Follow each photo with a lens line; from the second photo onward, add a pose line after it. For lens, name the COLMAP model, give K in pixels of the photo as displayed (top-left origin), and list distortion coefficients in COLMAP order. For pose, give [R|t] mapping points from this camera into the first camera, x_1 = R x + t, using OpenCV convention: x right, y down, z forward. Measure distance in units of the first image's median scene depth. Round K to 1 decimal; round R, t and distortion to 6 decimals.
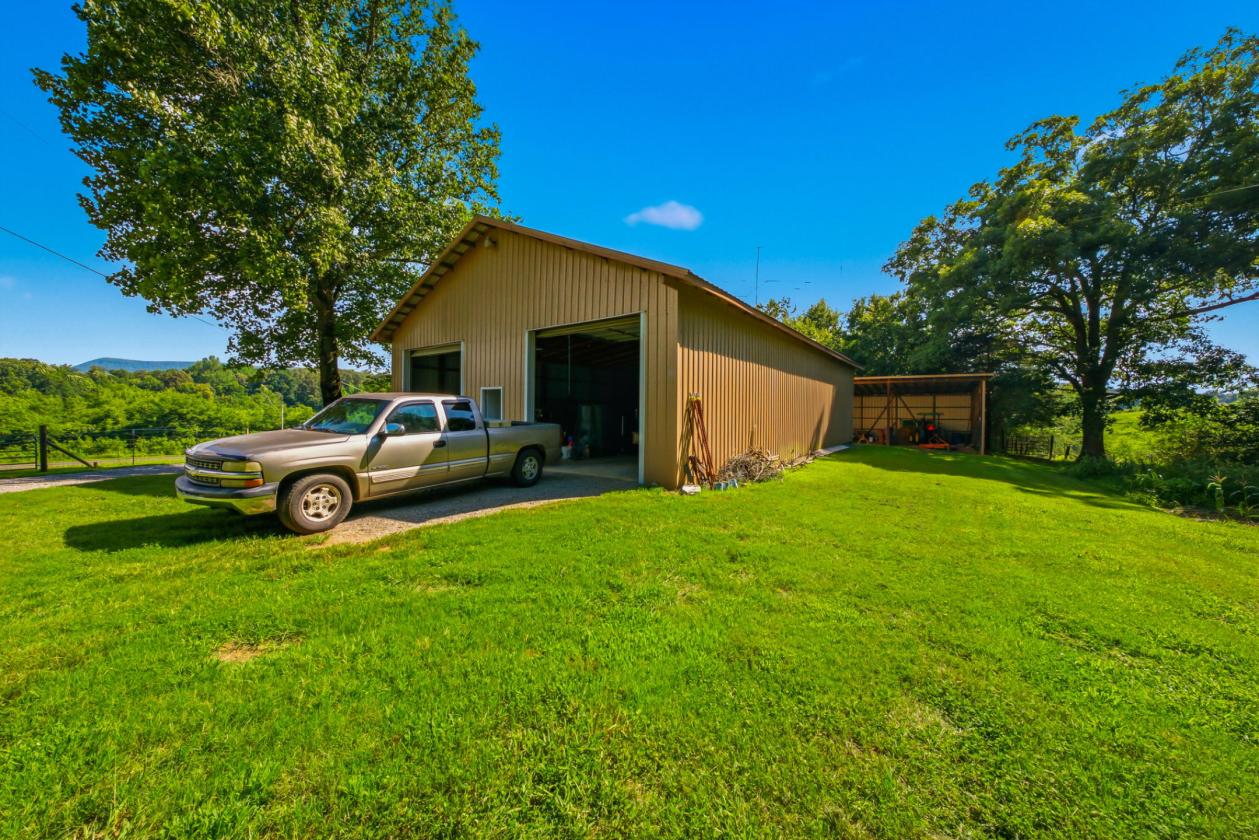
lens RADIAL K [[439.0, 0, 629.7], [0, 439.0, 412.6], [0, 0, 1]] dist [-0.000125, -0.000055]
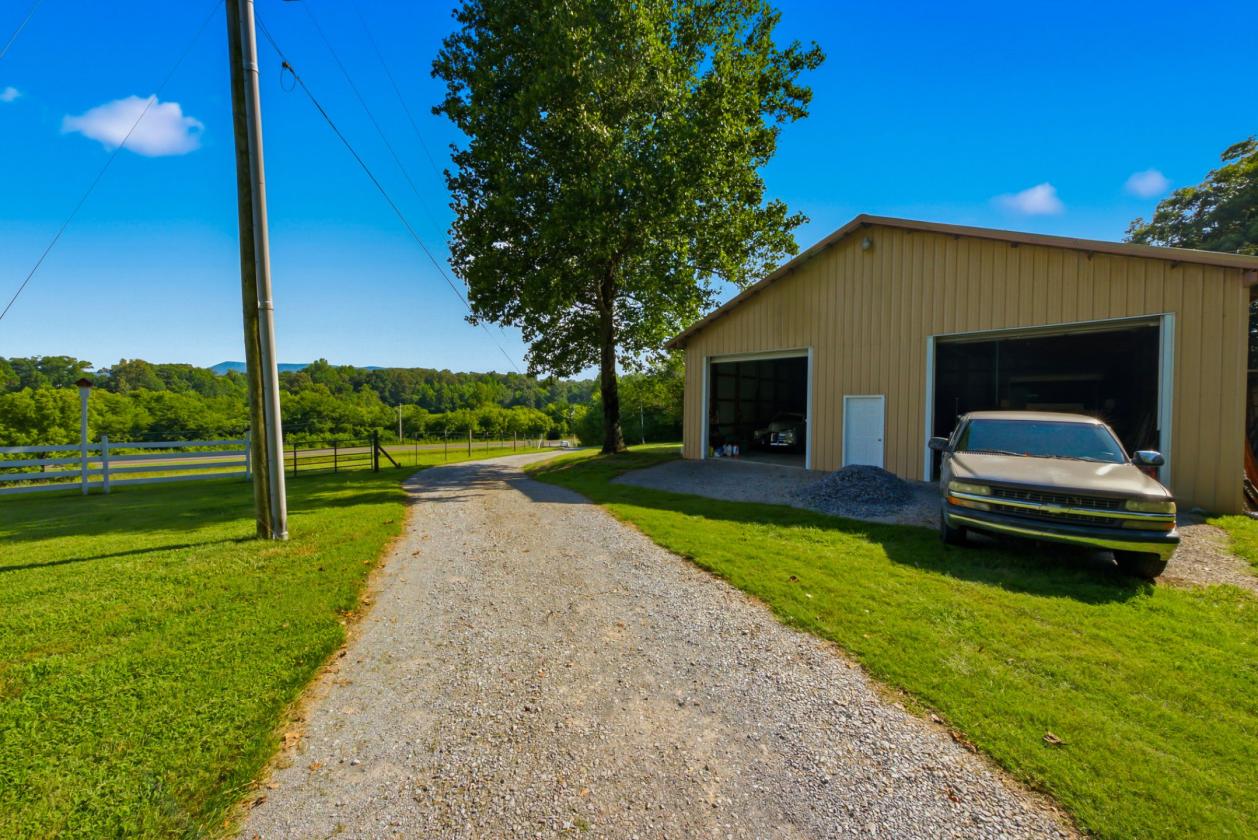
lens RADIAL K [[438.6, 0, 629.2], [0, 438.6, 412.6], [0, 0, 1]] dist [-0.000125, -0.000055]
pose [[0.992092, 0.000830, -0.125513, -0.113890], [0.000368, 0.999955, 0.009527, -0.004704], [0.125515, -0.009498, 0.992046, -0.000353]]
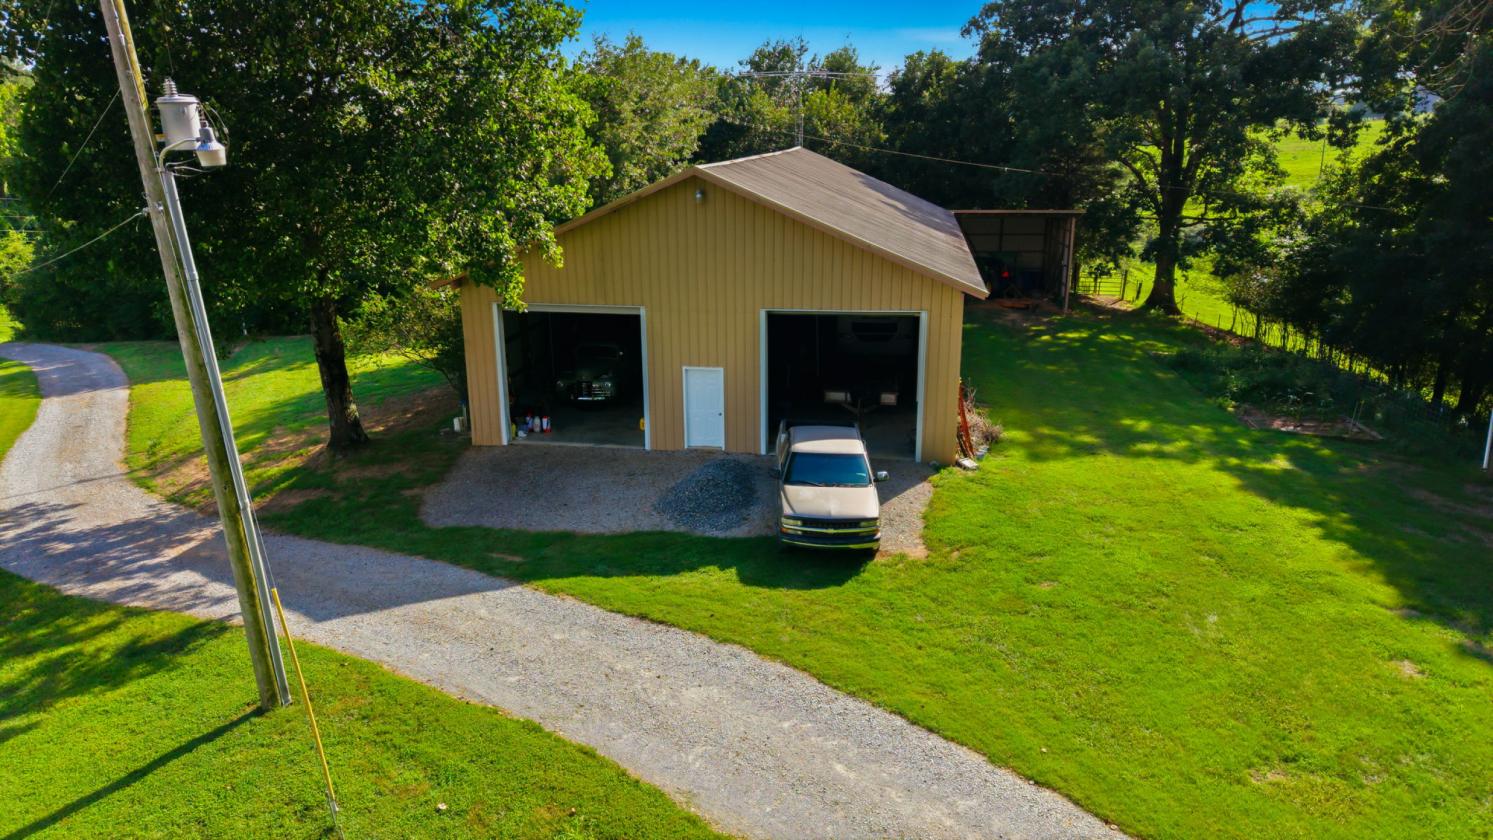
lens RADIAL K [[1025.4, 0, 769.2], [0, 1025.4, 425.8], [0, 0, 1]] dist [0.002039, 0.000011]
pose [[0.879982, -0.147551, 0.451508, -0.180660], [0.012980, 0.957646, 0.287656, -0.083265], [-0.474829, -0.247272, 0.844627, -0.122340]]
